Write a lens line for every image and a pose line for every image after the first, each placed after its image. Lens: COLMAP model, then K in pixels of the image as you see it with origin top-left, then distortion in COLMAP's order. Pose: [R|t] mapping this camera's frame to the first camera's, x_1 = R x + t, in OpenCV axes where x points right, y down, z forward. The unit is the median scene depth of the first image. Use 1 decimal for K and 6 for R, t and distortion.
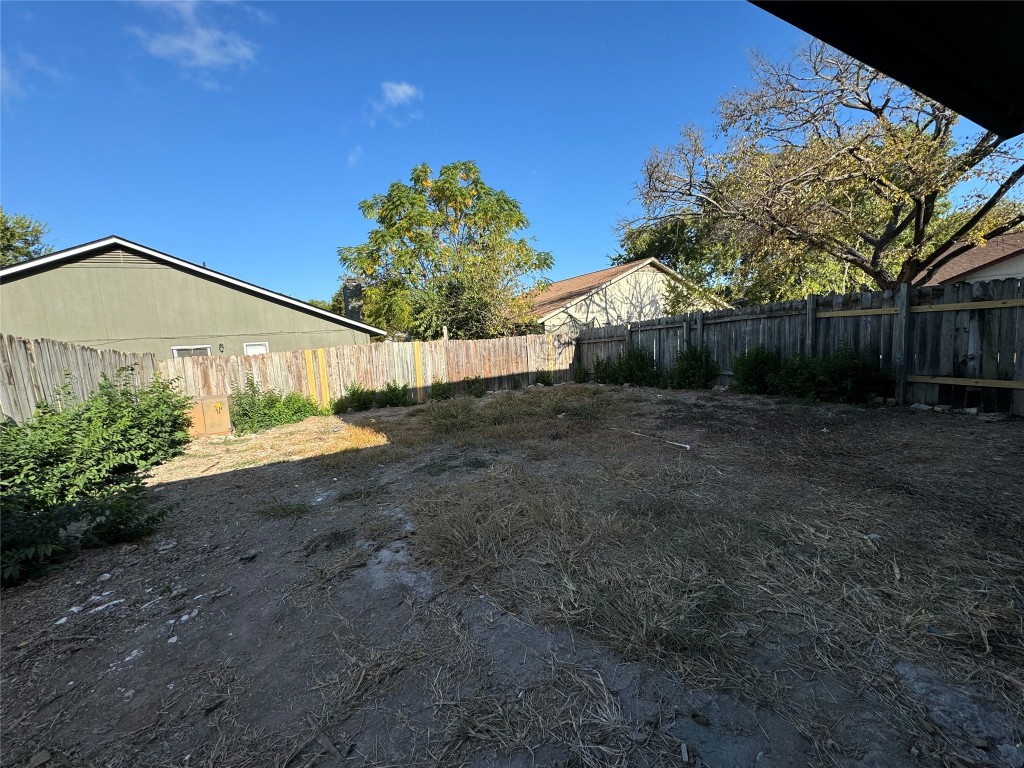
lens RADIAL K [[406.1, 0, 511.7], [0, 406.1, 384.9], [0, 0, 1]] dist [-0.003118, 0.000290]
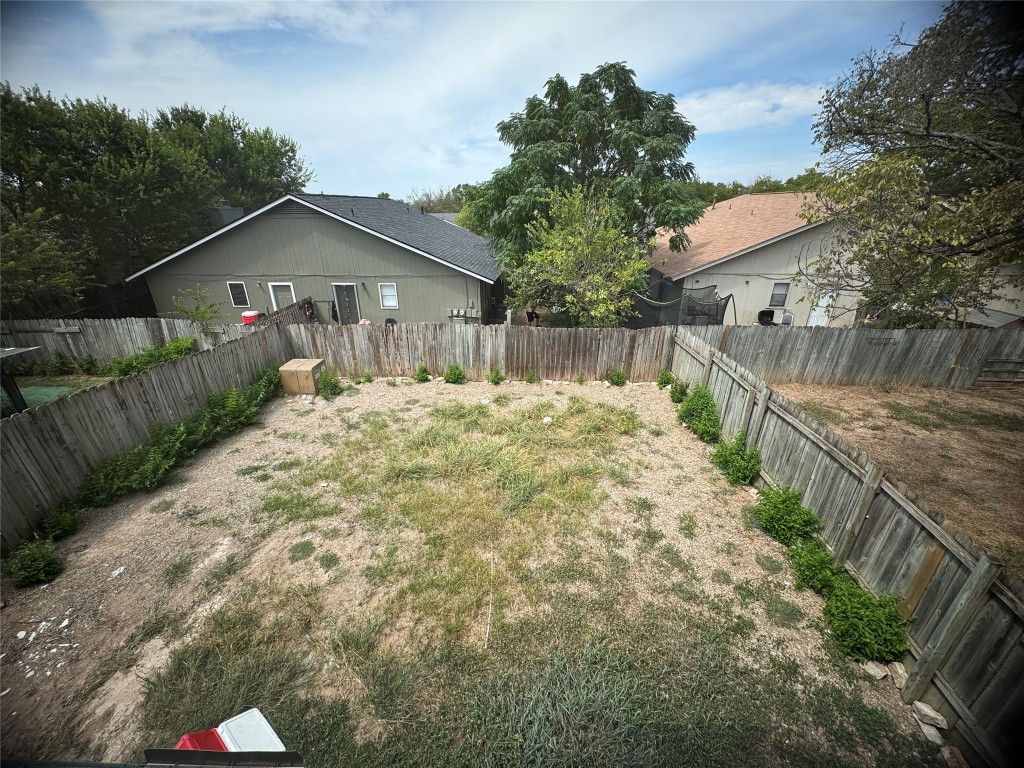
lens RADIAL K [[406.1, 0, 513.1], [0, 406.1, 384.0], [0, 0, 1]] dist [-0.003118, 0.000290]
pose [[0.860083, 0.255851, -0.441359, 0.344661], [-0.107584, 0.936656, 0.333319, -0.329576], [0.498682, -0.239199, 0.833127, 0.169310]]
